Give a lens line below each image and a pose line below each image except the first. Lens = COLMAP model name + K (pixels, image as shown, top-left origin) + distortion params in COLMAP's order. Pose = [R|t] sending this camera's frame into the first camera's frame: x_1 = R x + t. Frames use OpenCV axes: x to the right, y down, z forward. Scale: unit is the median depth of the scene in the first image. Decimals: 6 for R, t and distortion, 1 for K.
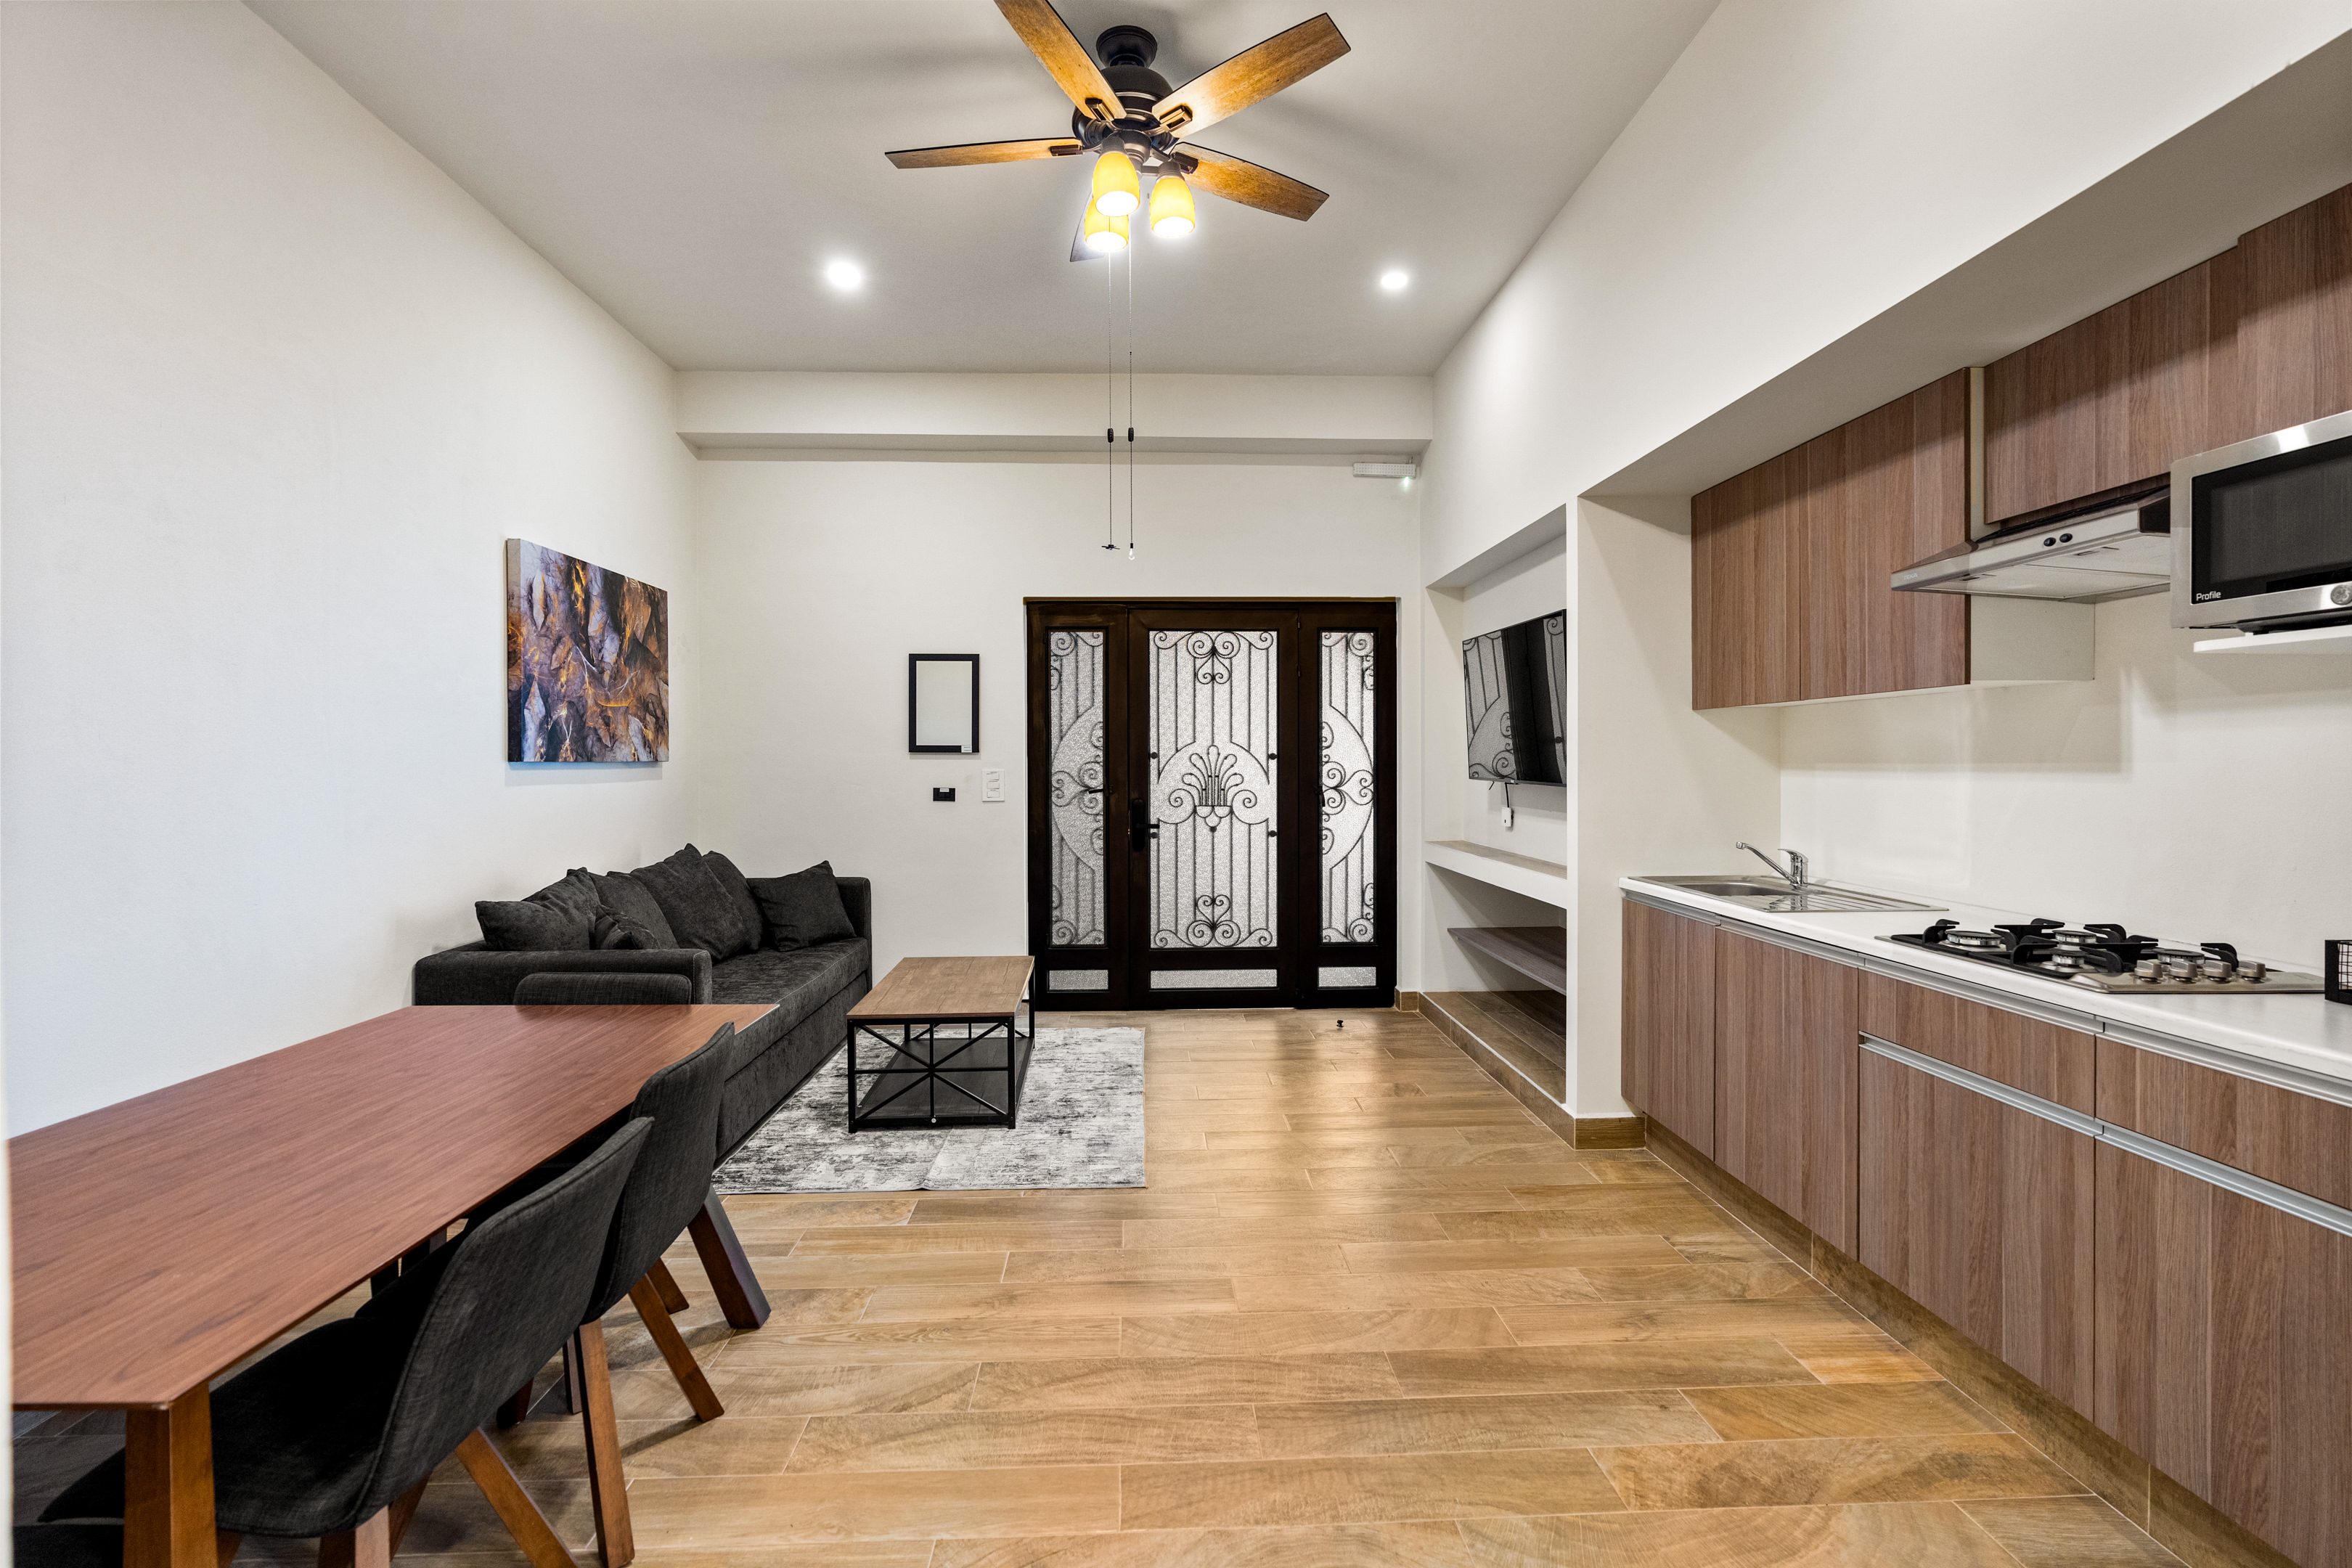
lens RADIAL K [[1076.4, 0, 1175.8], [0, 1076.4, 769.2], [0, 0, 1]] dist [-0.008200, 0.003152]
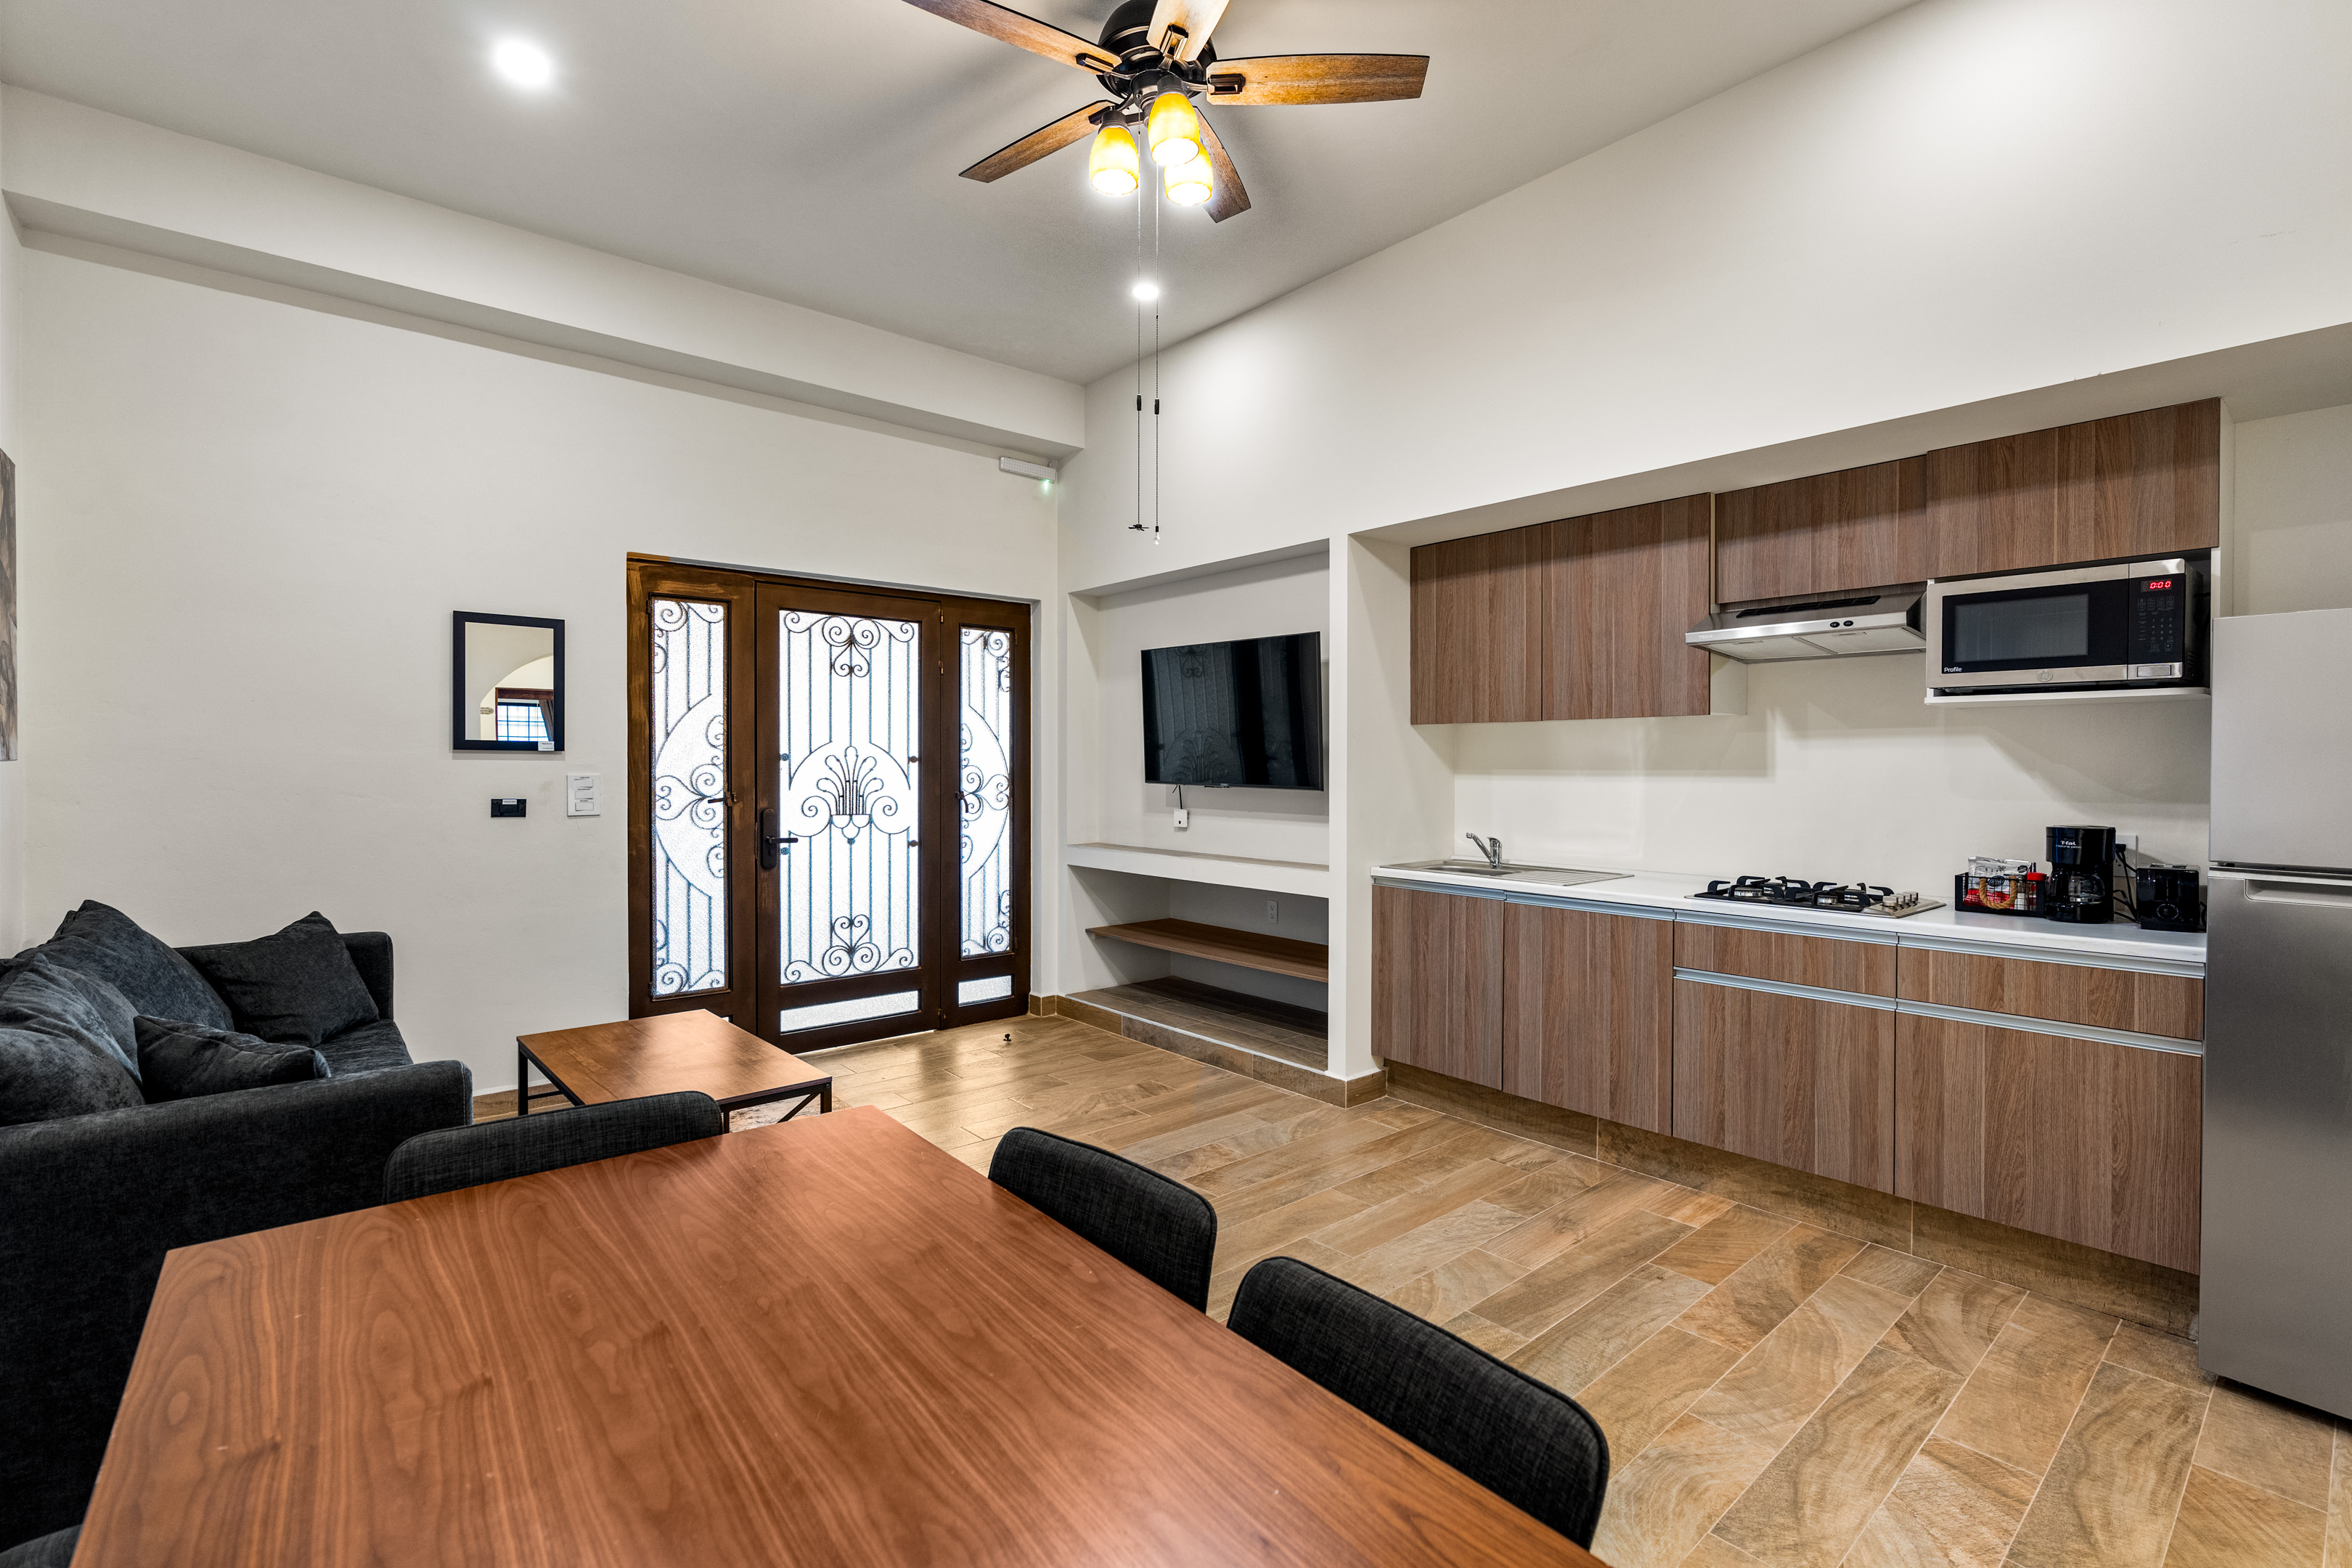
lens RADIAL K [[1076.4, 0, 1164.8], [0, 1076.4, 769.9], [0, 0, 1]] dist [-0.008200, 0.003152]
pose [[0.777572, 0.001750, 0.628791, -0.493558], [-0.000668, 0.999998, -0.001958, -0.001854], [-0.628794, 0.001102, 0.777572, 0.235563]]
